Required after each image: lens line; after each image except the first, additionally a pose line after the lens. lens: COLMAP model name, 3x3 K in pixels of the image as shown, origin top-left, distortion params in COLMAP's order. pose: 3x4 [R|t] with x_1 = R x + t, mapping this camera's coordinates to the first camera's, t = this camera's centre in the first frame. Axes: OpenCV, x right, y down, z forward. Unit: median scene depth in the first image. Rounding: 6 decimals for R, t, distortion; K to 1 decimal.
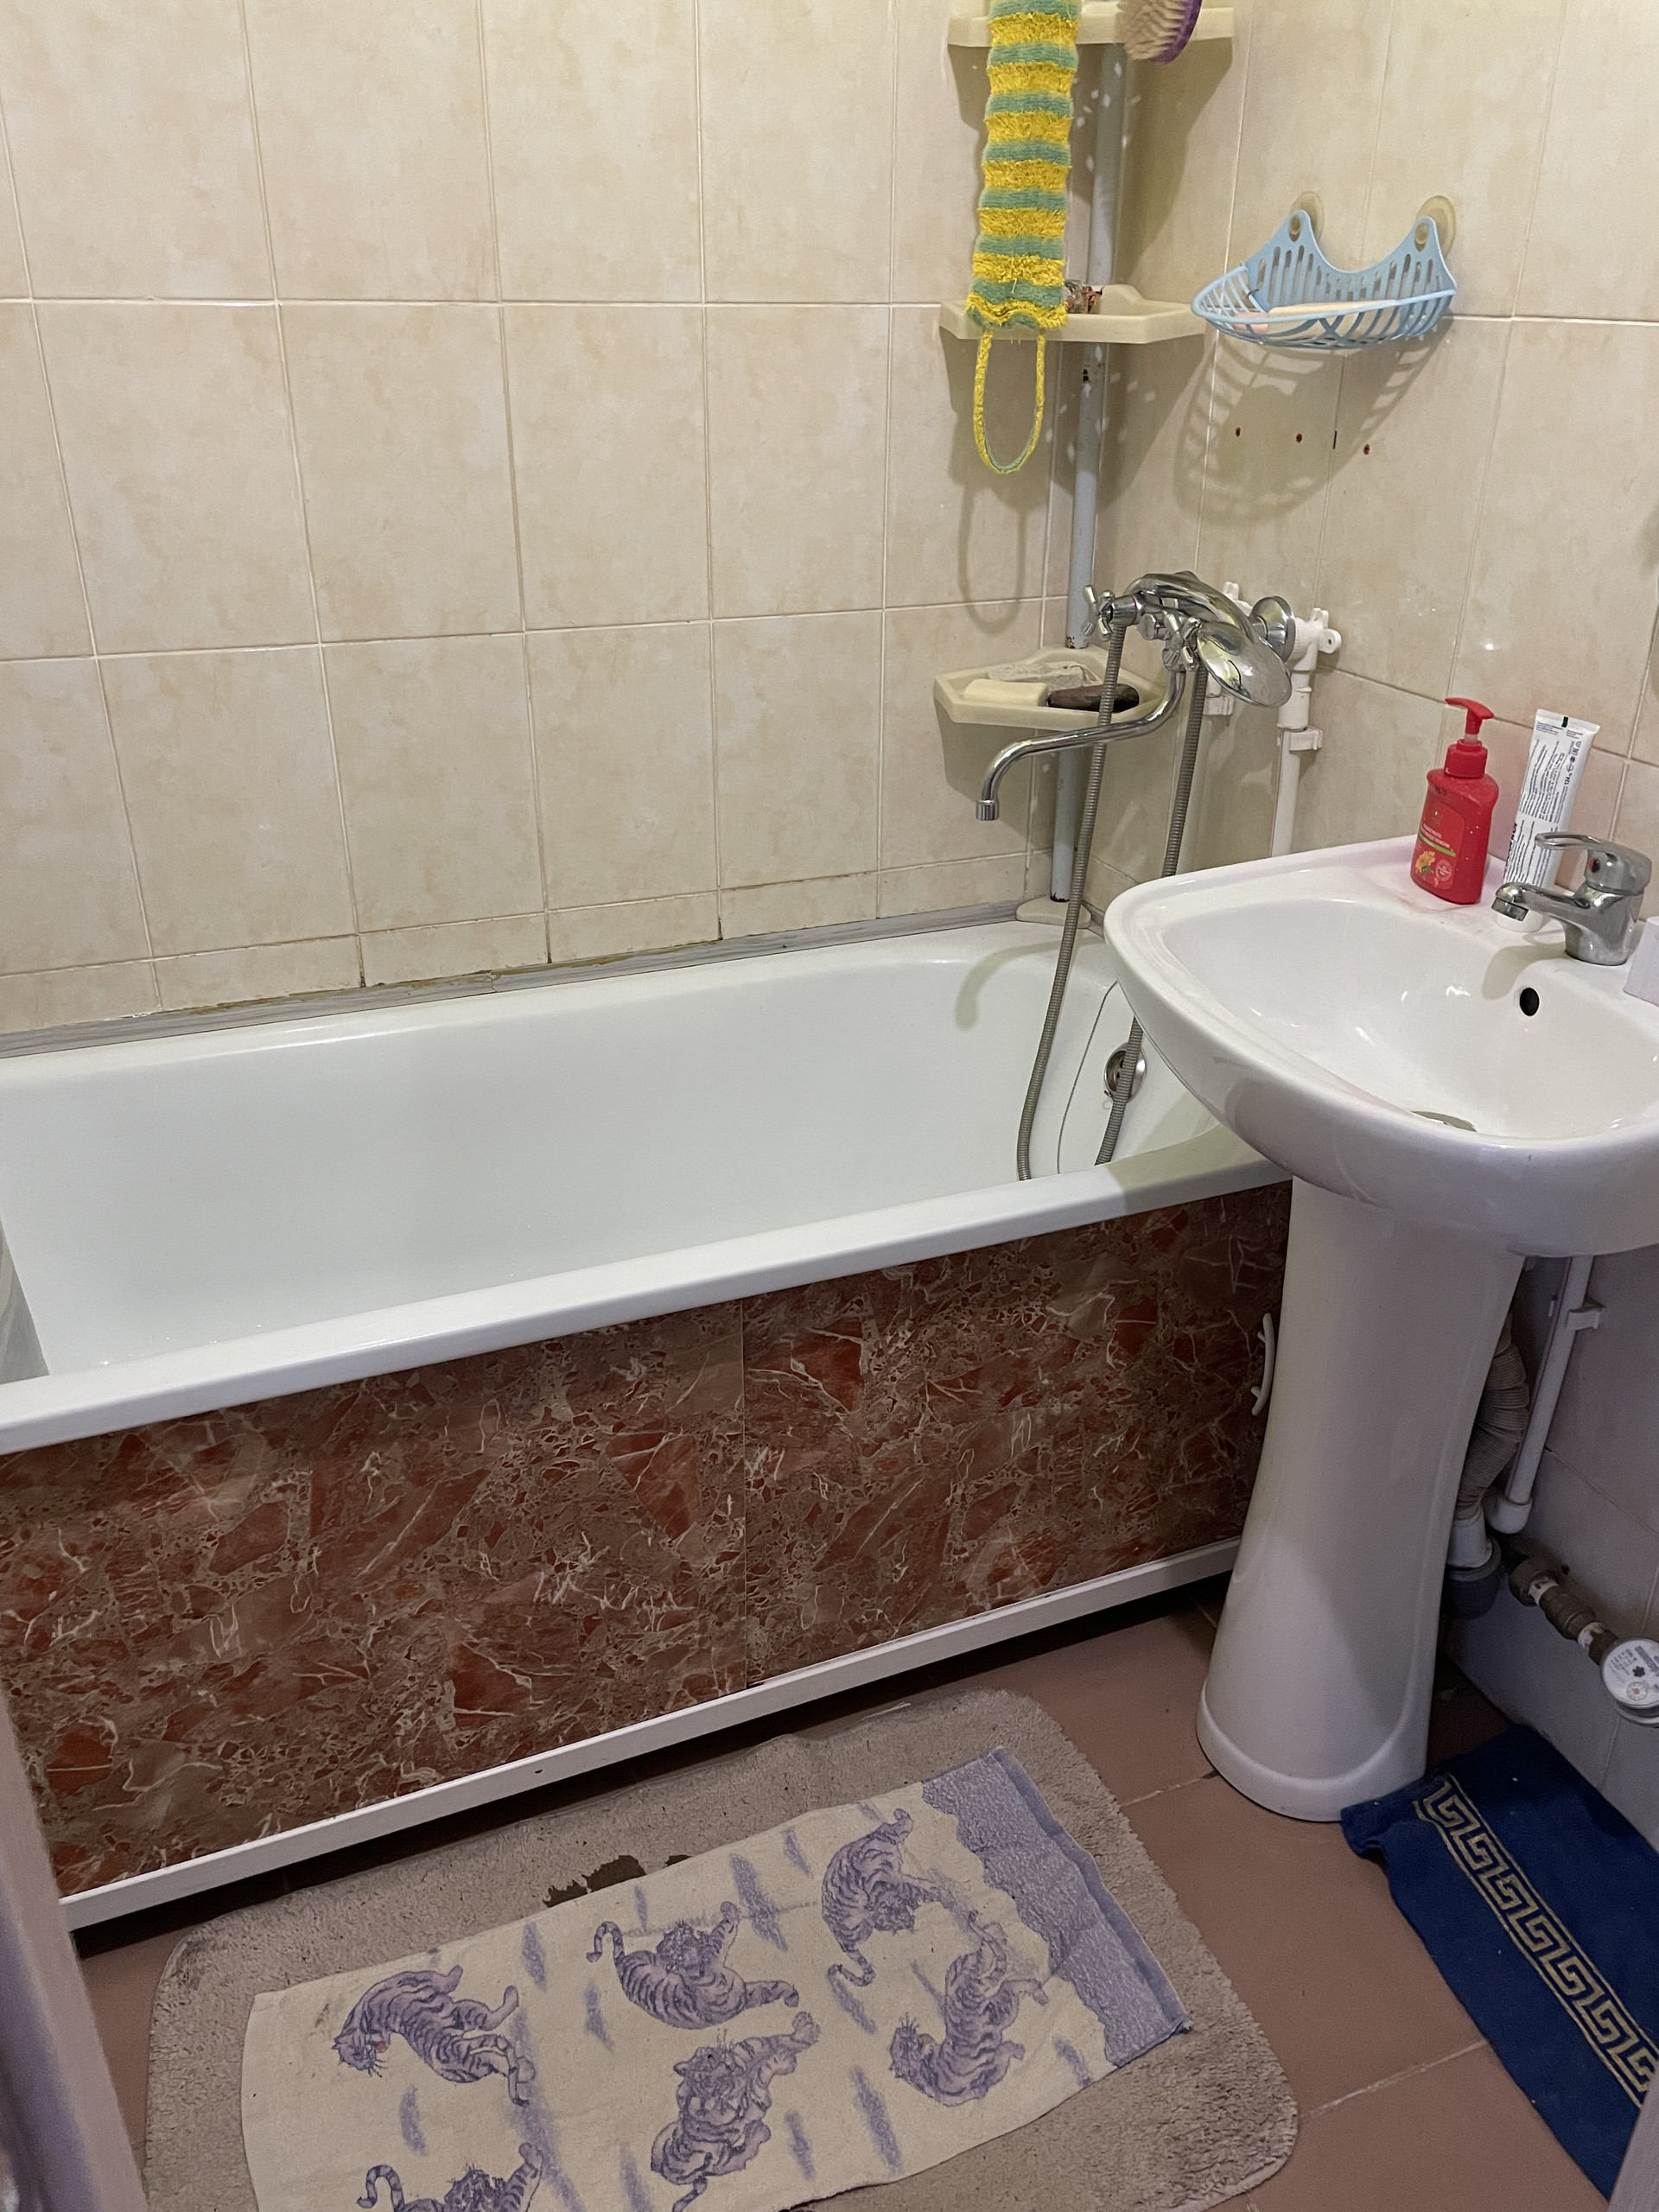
lens RADIAL K [[1674.3, 0, 829.5], [0, 1674.3, 1106.0], [0, 0, 1]] dist [0.094135, -0.128562]
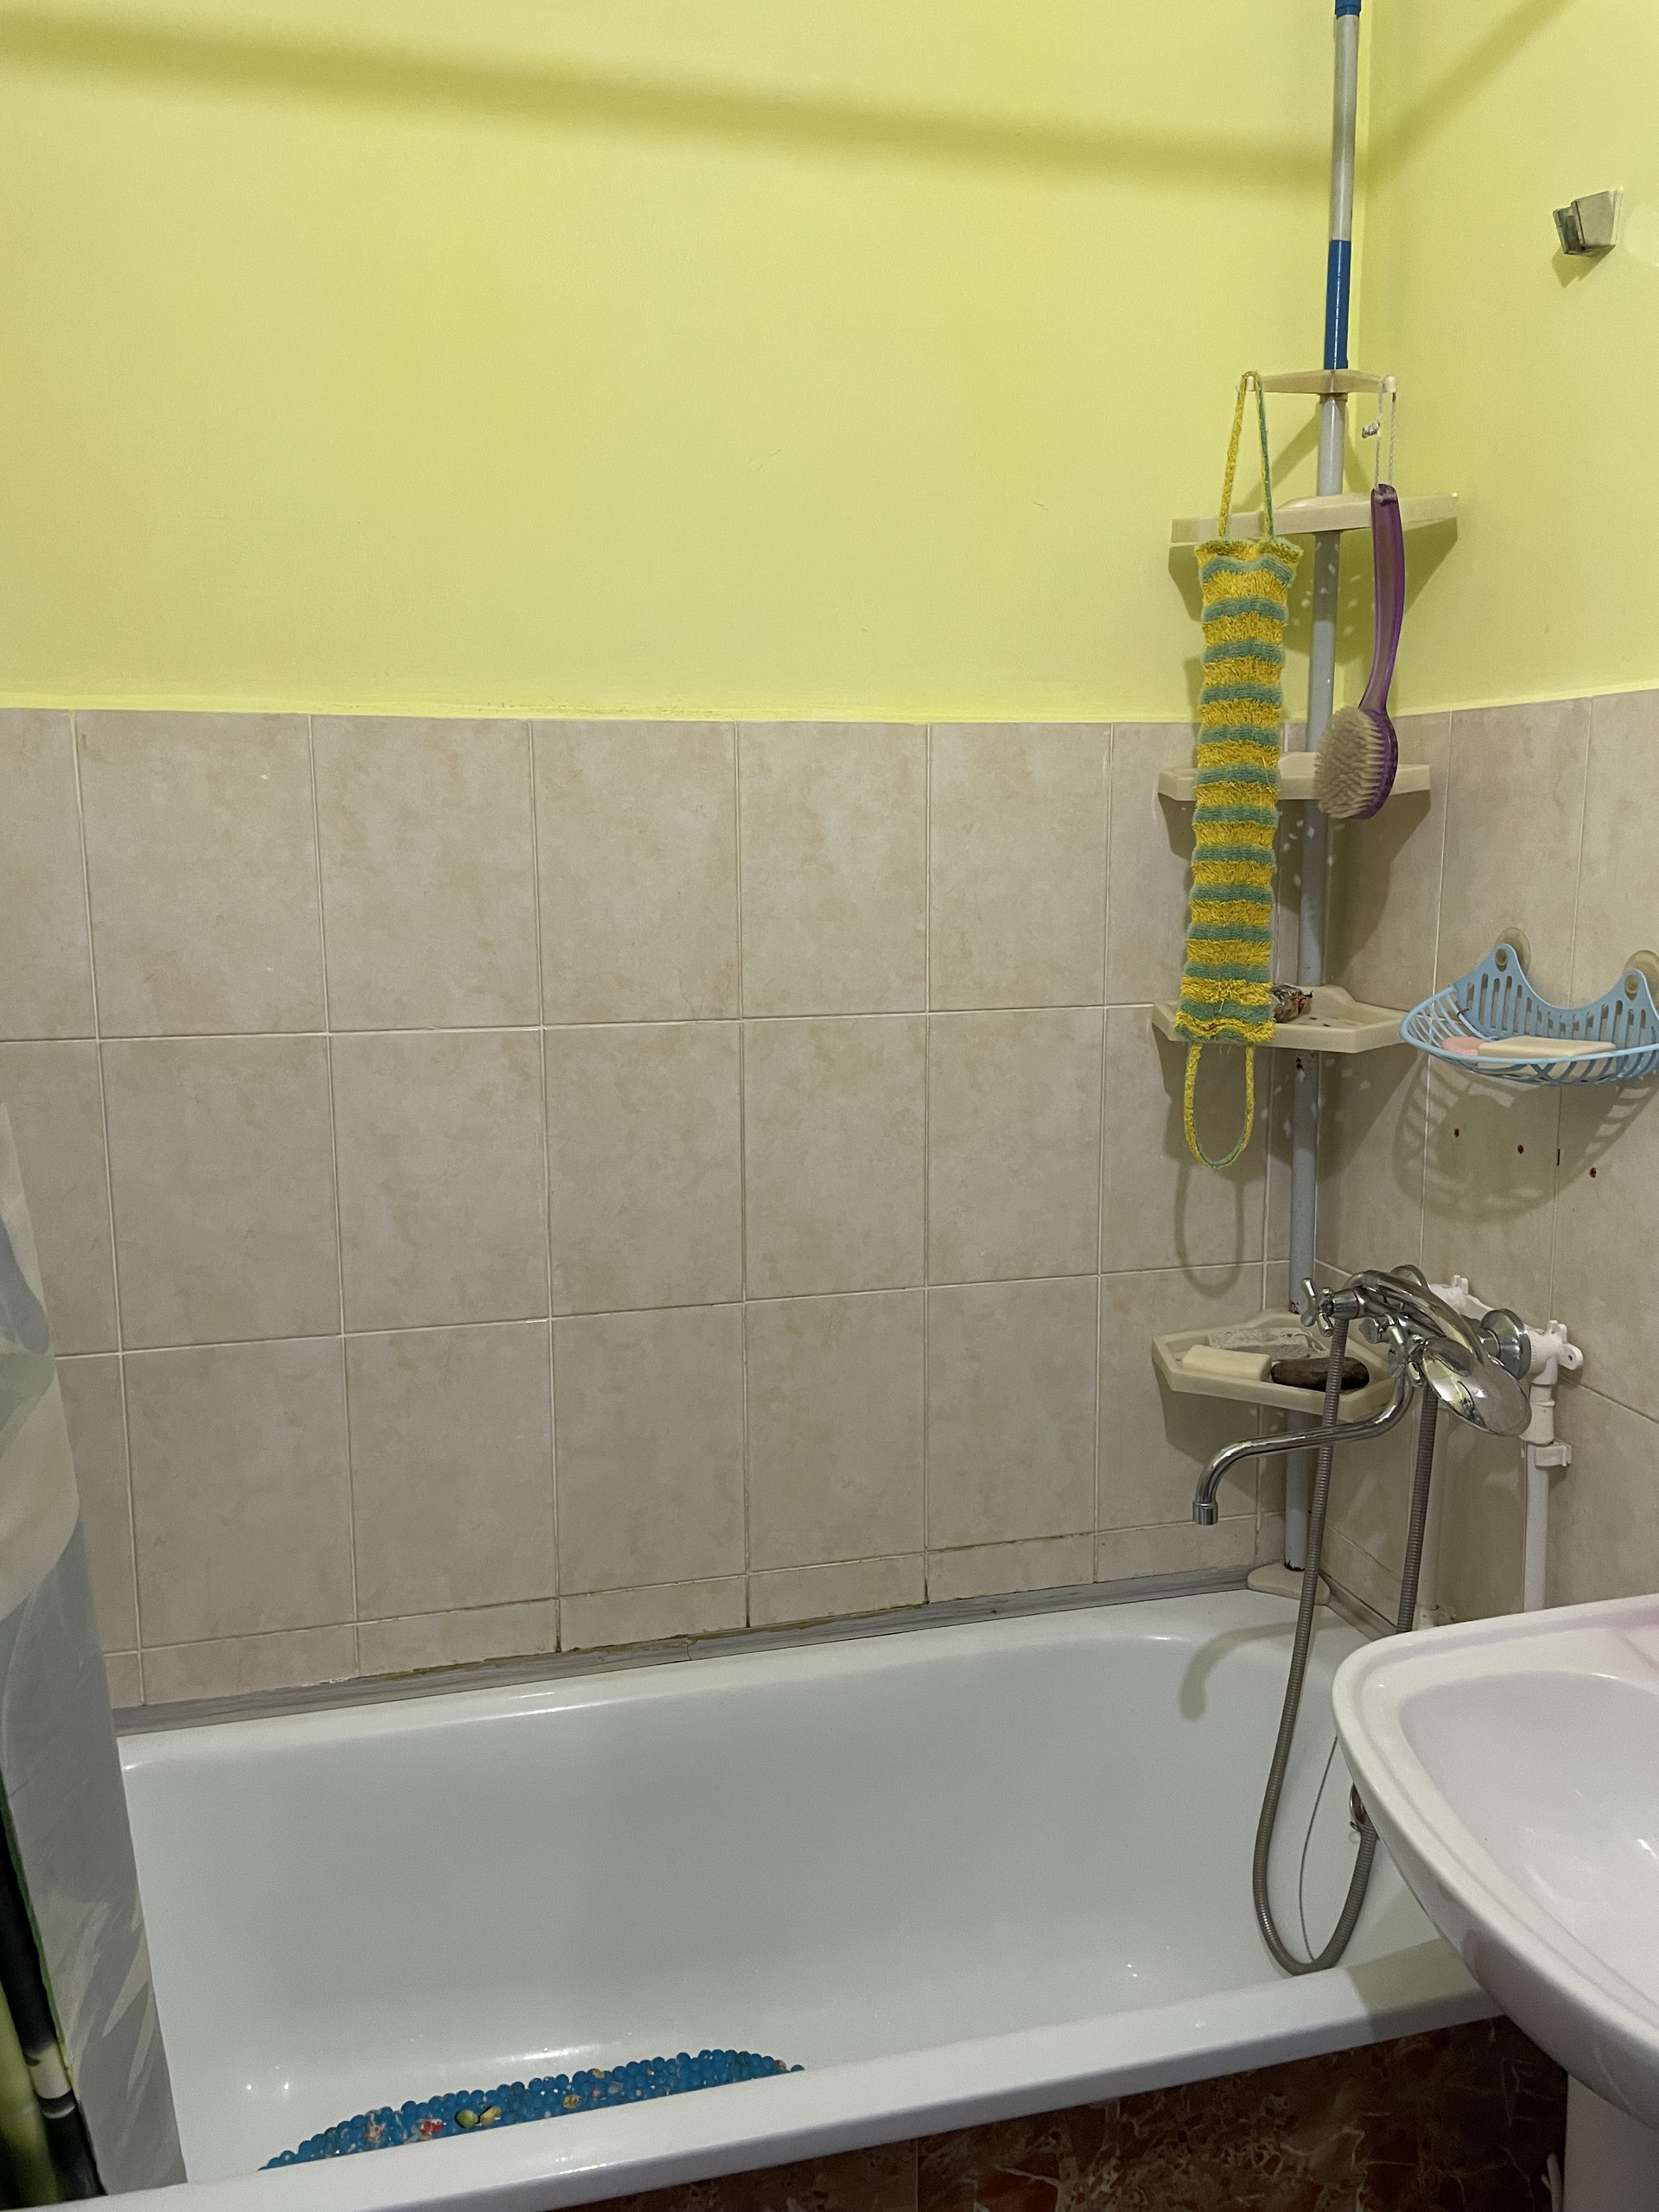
lens RADIAL K [[1674.3, 0, 829.5], [0, 1674.3, 1106.0], [0, 0, 1]] dist [0.094135, -0.128562]
pose [[0.989278, 0.010308, -0.145680, 0.020385], [-0.052149, 0.956679, -0.286435, -0.109409], [0.136417, 0.290961, 0.946959, 0.000361]]
